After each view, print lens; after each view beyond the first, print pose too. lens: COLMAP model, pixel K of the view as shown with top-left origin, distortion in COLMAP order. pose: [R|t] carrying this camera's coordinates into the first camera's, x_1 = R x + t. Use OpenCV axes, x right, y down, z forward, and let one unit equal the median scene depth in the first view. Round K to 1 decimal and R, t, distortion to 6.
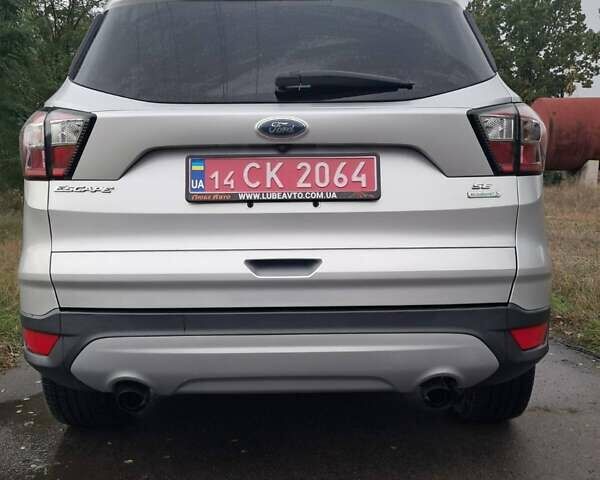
lens RADIAL K [[624.0, 0, 288.9], [0, 624.0, 242.8], [0, 0, 1]] dist [0.008321, 0.004664]
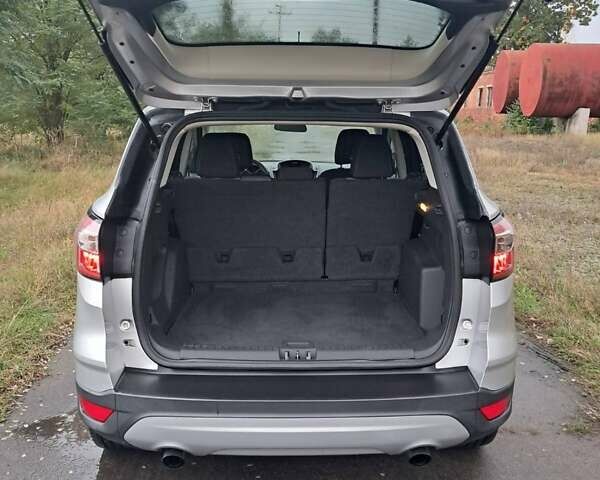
lens RADIAL K [[620.1, 0, 300.0], [0, 620.1, 240.0], [0, 0, 1]] dist [0.002035, 0.006674]
pose [[0.999427, 0.012967, 0.031275, -0.030707], [-0.015761, 0.995745, 0.090795, -0.197950], [-0.029965, -0.091236, 0.995378, -0.125398]]
